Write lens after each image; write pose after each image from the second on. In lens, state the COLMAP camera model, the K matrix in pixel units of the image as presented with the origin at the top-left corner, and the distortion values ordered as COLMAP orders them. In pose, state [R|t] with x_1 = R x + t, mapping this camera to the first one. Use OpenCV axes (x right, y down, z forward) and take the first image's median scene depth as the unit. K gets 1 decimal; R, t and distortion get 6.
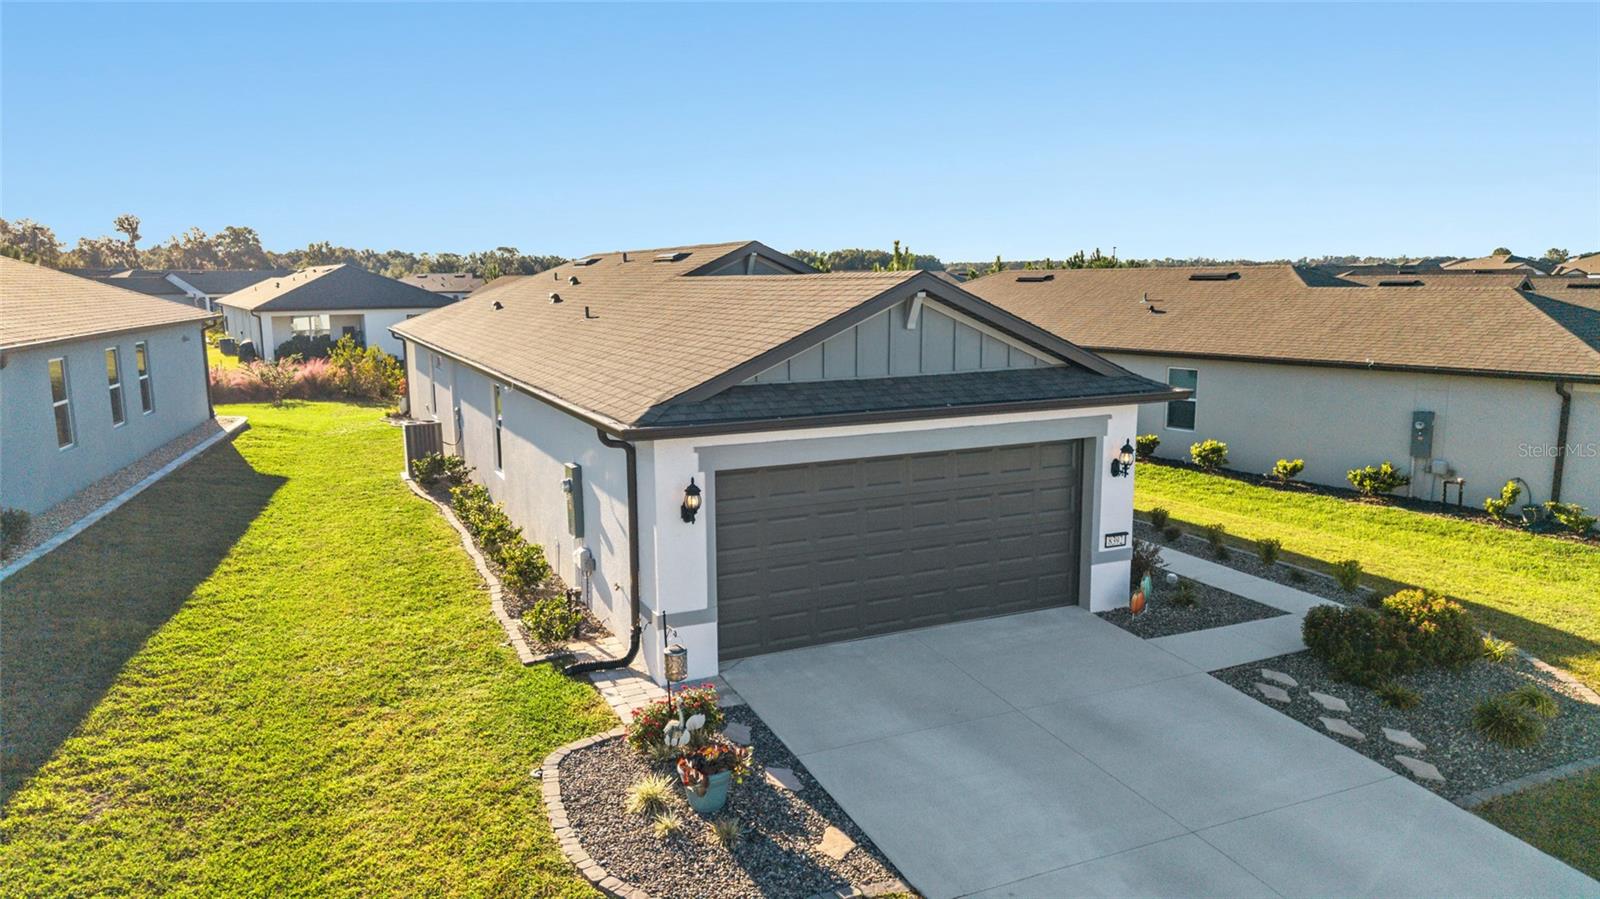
lens RADIAL K [[1068.8, 0, 798.3], [0, 1068.8, 460.3], [0, 0, 1]] dist [0.030626, -0.027263]
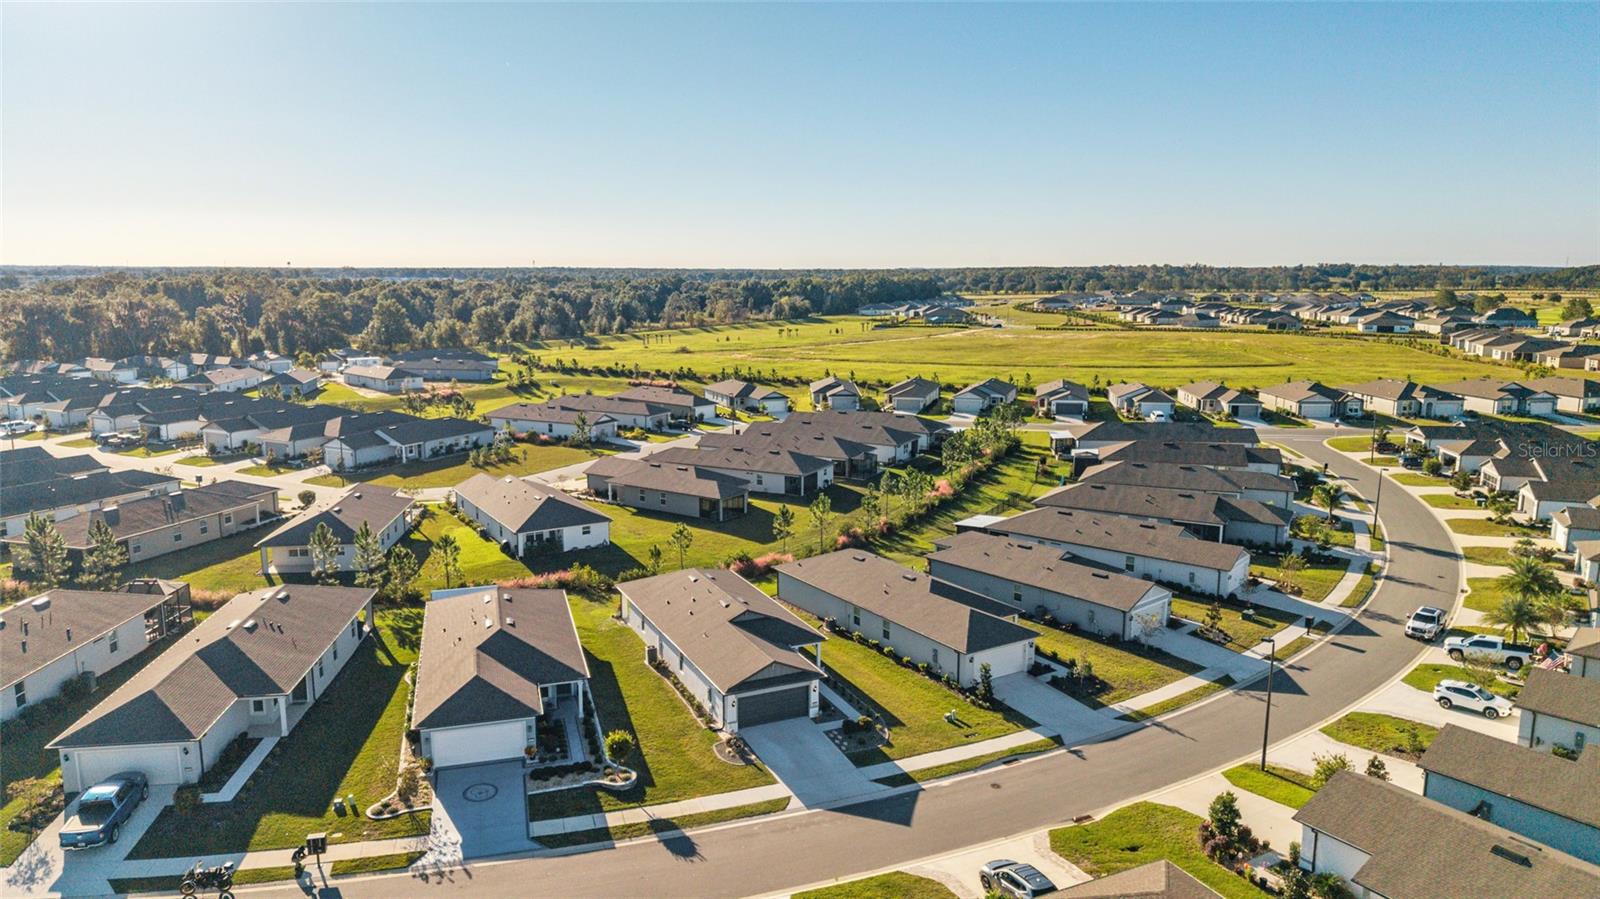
lens RADIAL K [[1068.8, 0, 804.5], [0, 1068.8, 456.0], [0, 0, 1]] dist [0.030626, -0.027263]
pose [[0.999922, 0.012432, 0.000787, 0.238447], [-0.012436, 0.999910, 0.005060, -1.194890], [-0.000724, -0.005070, 0.999987, -4.327455]]
